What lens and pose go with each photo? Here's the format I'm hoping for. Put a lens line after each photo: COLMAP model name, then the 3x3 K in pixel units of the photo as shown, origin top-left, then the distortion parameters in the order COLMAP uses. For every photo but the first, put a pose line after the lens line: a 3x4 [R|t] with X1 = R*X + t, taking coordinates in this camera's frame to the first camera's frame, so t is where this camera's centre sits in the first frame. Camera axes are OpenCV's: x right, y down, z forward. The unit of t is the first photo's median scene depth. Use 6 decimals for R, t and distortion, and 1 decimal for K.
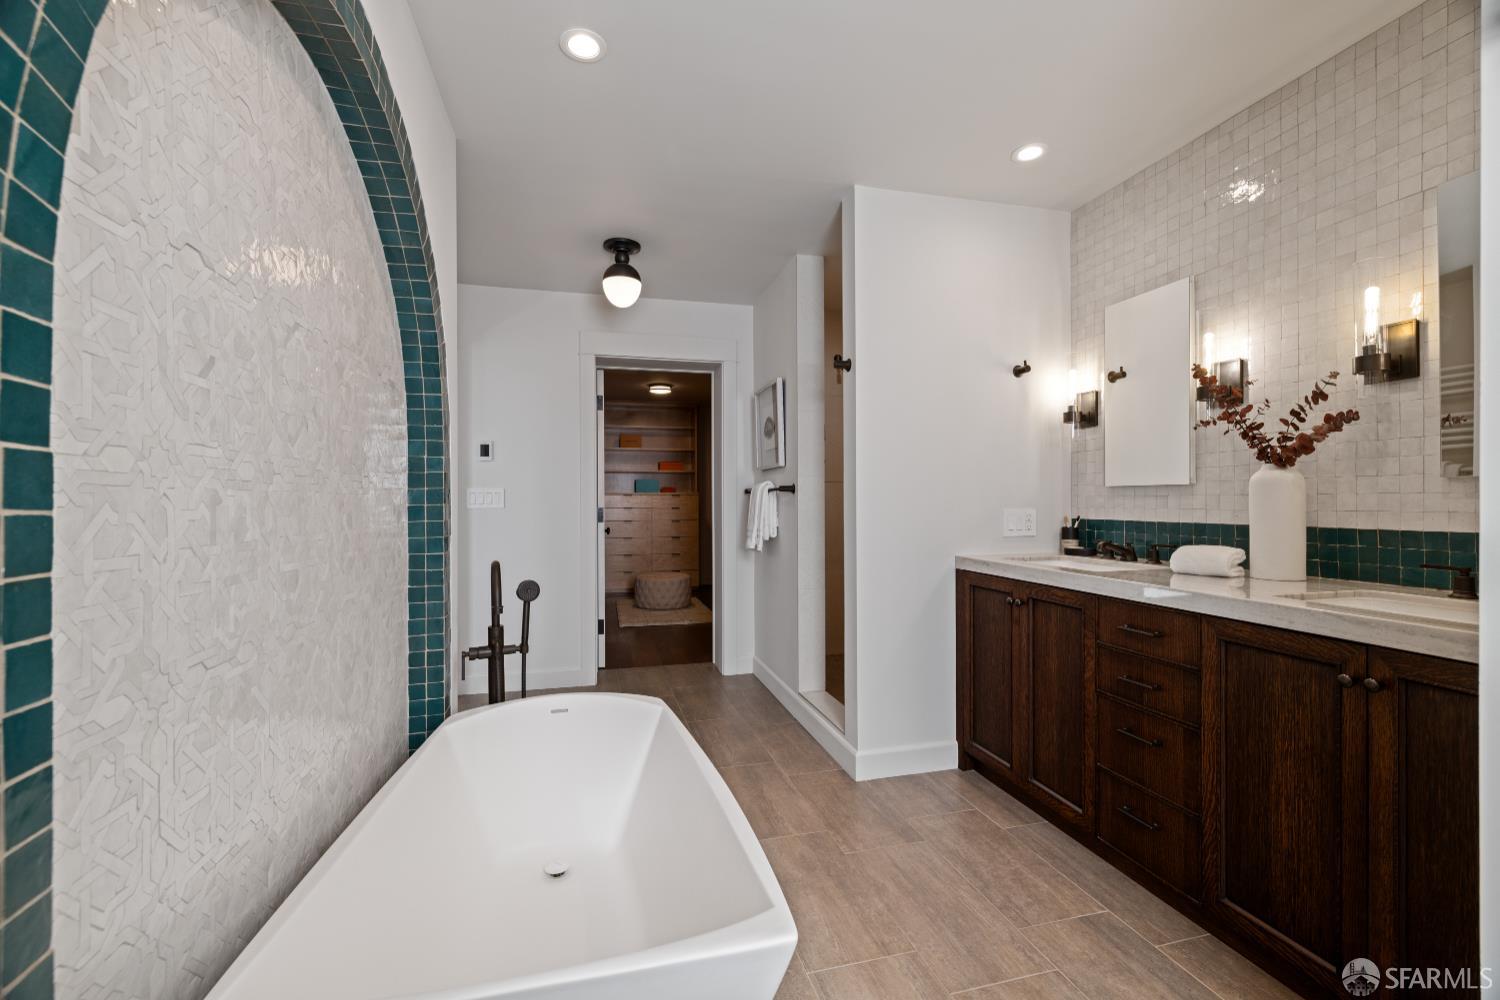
lens RADIAL K [[658.0, 0, 725.8], [0, 658.0, 500.6], [0, 0, 1]] dist [0.006217, -0.000940]
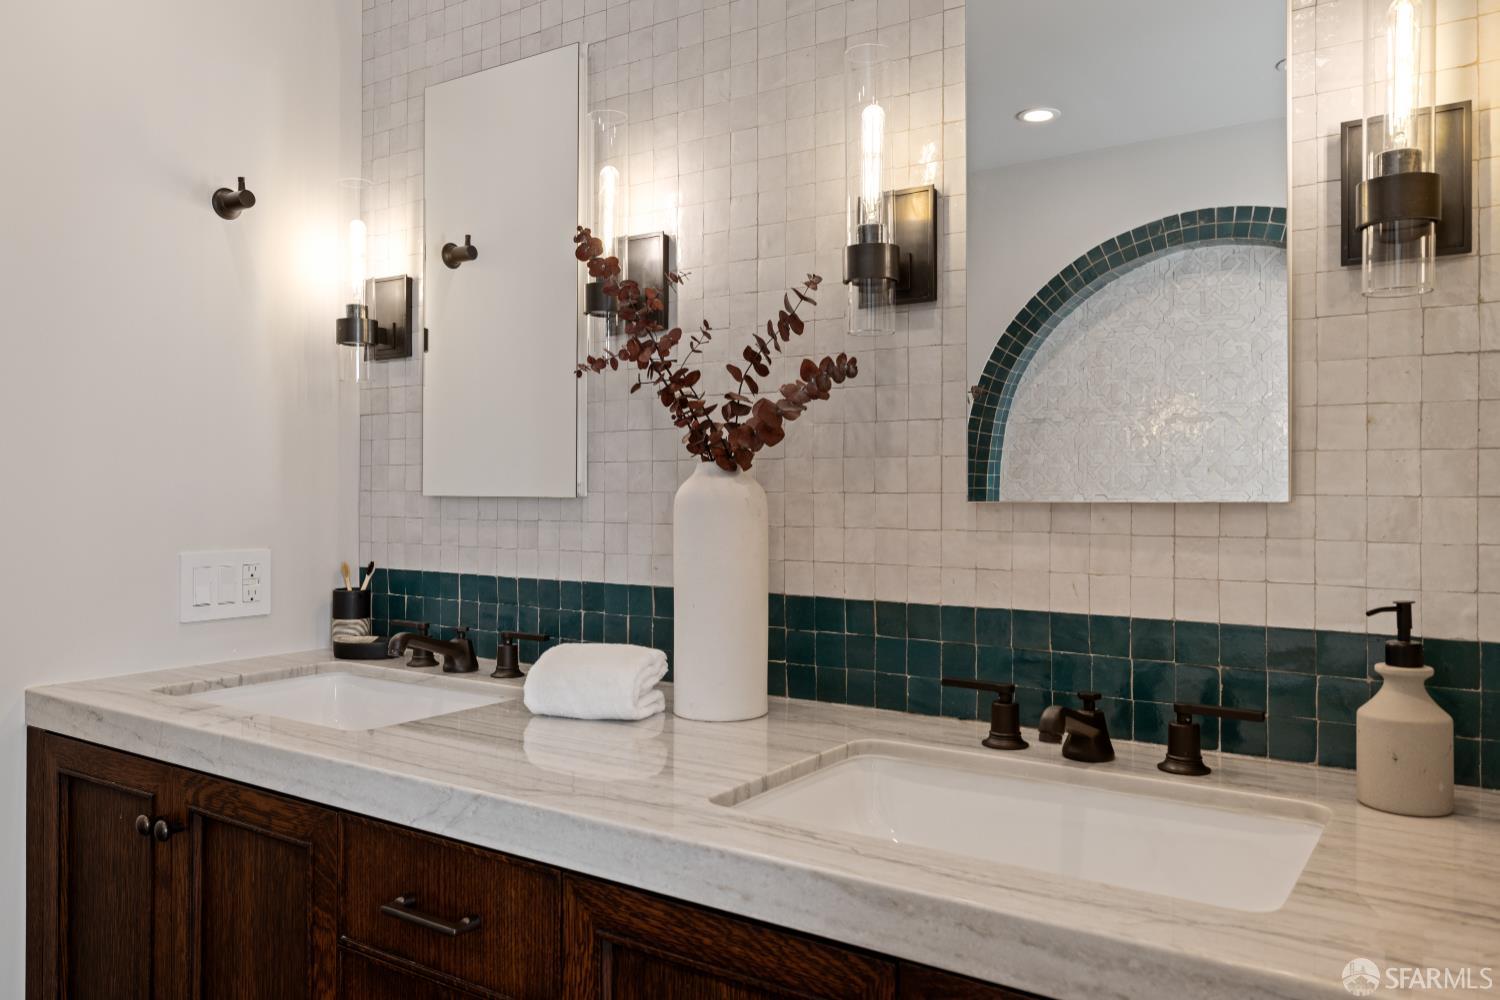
lens RADIAL K [[1112.7, 0, 753.6], [0, 1112.7, 497.3], [0, 0, 1]] dist [-0.008873, -0.001983]
pose [[0.749453, 0.001181, 0.662056, 0.301315], [-0.007587, 0.999948, 0.006805, -0.032846], [-0.662014, -0.010123, 0.749423, 0.360506]]
